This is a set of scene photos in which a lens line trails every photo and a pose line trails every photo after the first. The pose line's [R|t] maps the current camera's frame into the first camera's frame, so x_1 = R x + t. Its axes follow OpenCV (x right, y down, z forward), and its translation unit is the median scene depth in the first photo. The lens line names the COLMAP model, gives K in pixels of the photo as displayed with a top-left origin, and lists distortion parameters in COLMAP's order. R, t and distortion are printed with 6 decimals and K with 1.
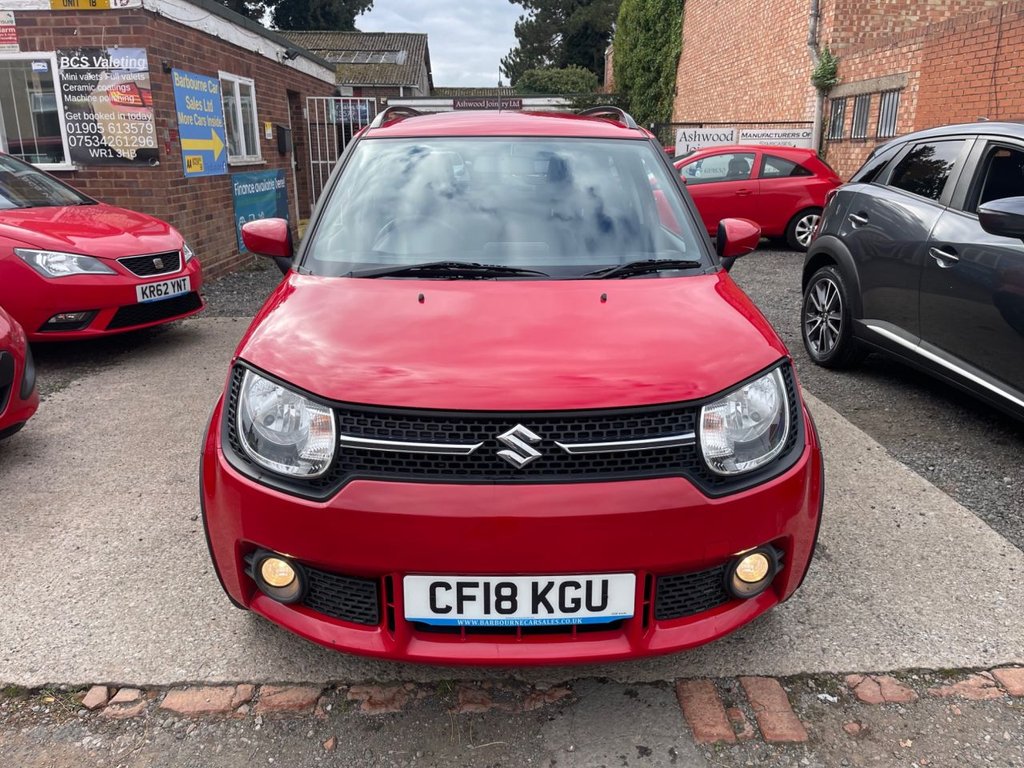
lens RADIAL K [[758.9, 0, 512.0], [0, 758.9, 384.0], [0, 0, 1]] dist [0.087893, -0.116069]
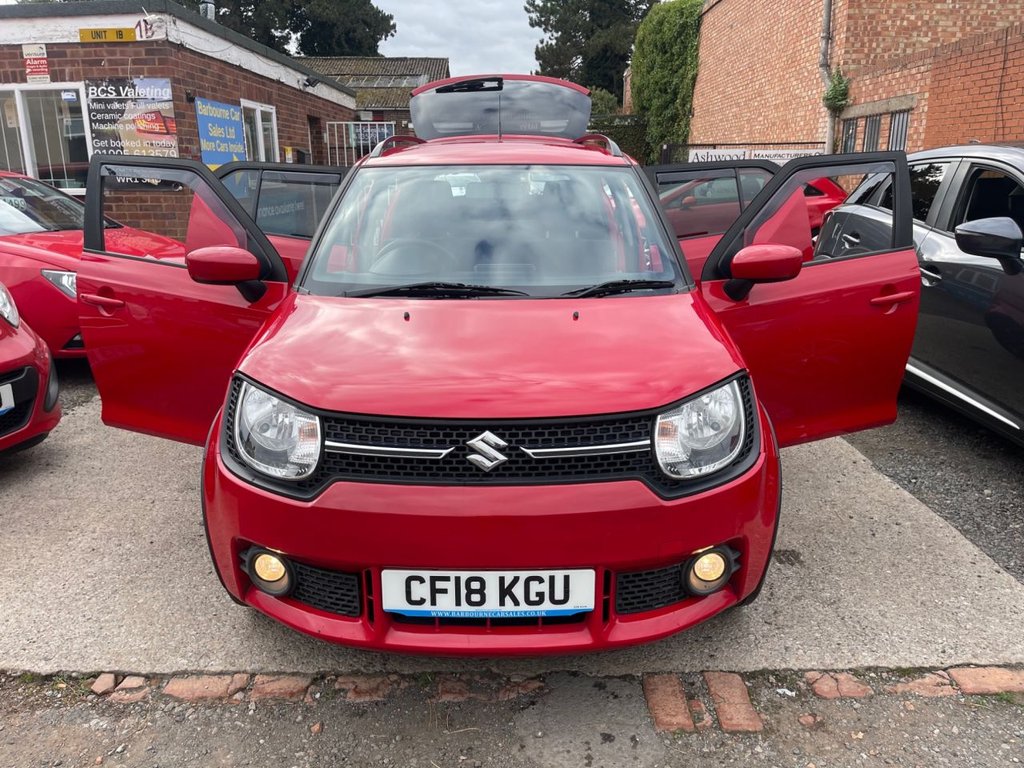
lens RADIAL K [[757.5, 0, 513.7], [0, 757.5, 386.2], [0, 0, 1]] dist [0.083820, -0.108029]
pose [[0.999662, 0.001204, -0.025972, 0.036737], [-0.001752, 0.999776, -0.021090, 0.005614], [0.025941, 0.021129, 0.999440, -0.043511]]
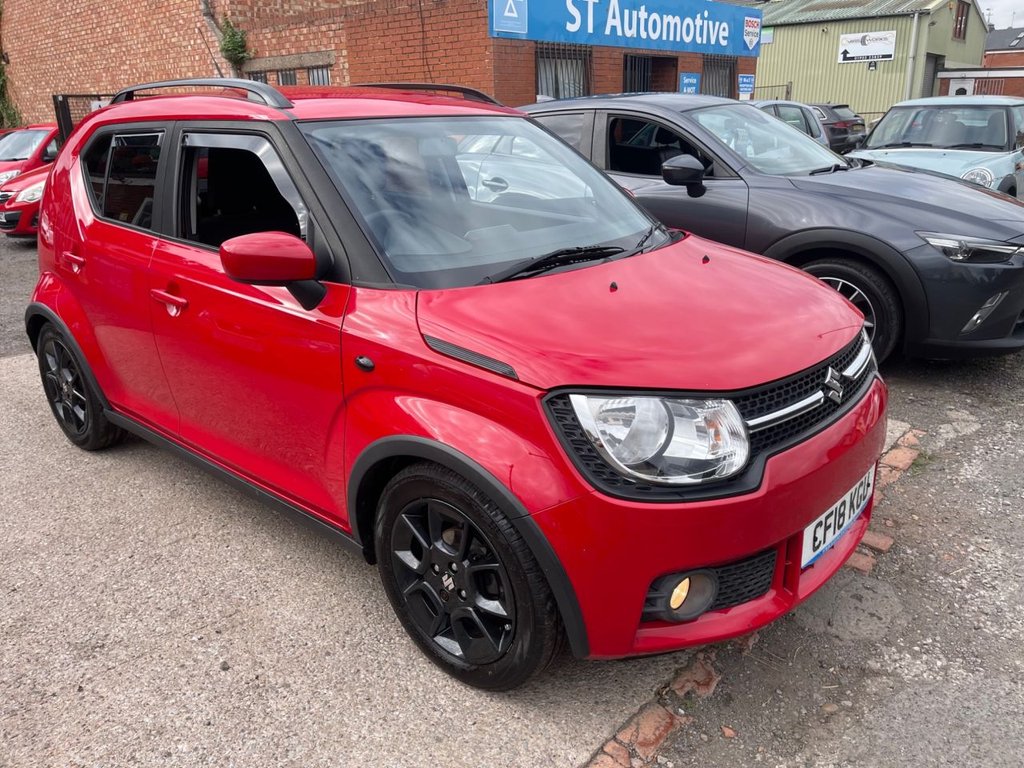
lens RADIAL K [[757.5, 0, 513.7], [0, 757.5, 386.2], [0, 0, 1]] dist [0.083820, -0.108029]
pose [[0.684458, -0.256796, 0.682330, -0.542183], [0.232686, 0.963911, 0.129357, -0.087386], [-0.690923, 0.070229, 0.719509, 0.241314]]
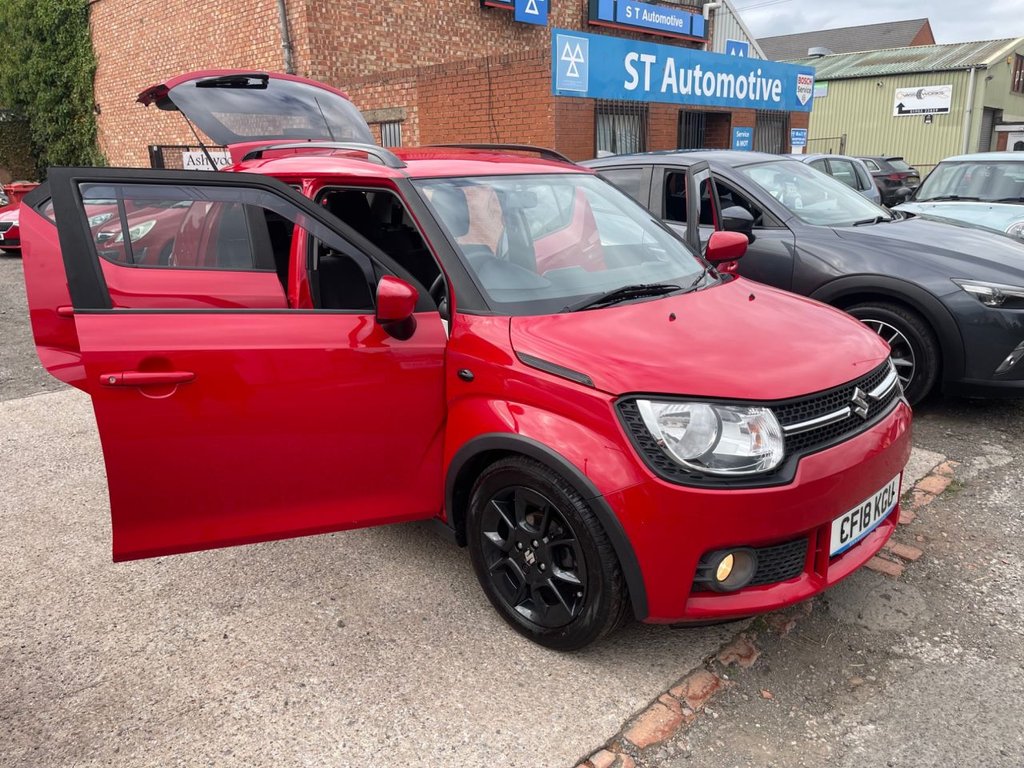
lens RADIAL K [[757.5, 0, 513.7], [0, 757.5, 386.2], [0, 0, 1]] dist [0.083820, -0.108029]
pose [[0.731742, -0.200266, 0.651496, -0.648489], [0.213495, 0.975103, 0.059949, -0.078638], [-0.647282, 0.095224, 0.756280, 0.173079]]
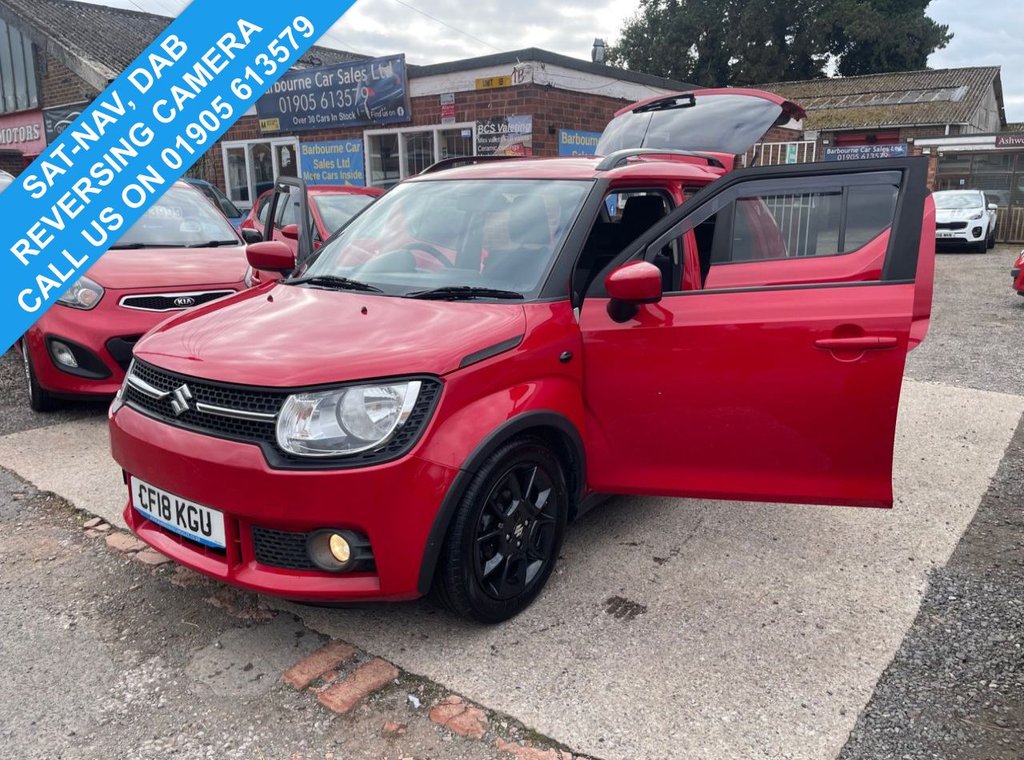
lens RADIAL K [[764.3, 0, 538.1], [0, 764.3, 377.4], [0, 0, 1]] dist [0.038828, -0.043851]
pose [[0.788016, 0.136783, -0.600268, 0.655783], [-0.174160, 0.984708, -0.004247, -0.031261], [0.590508, 0.107889, 0.799788, 0.126622]]
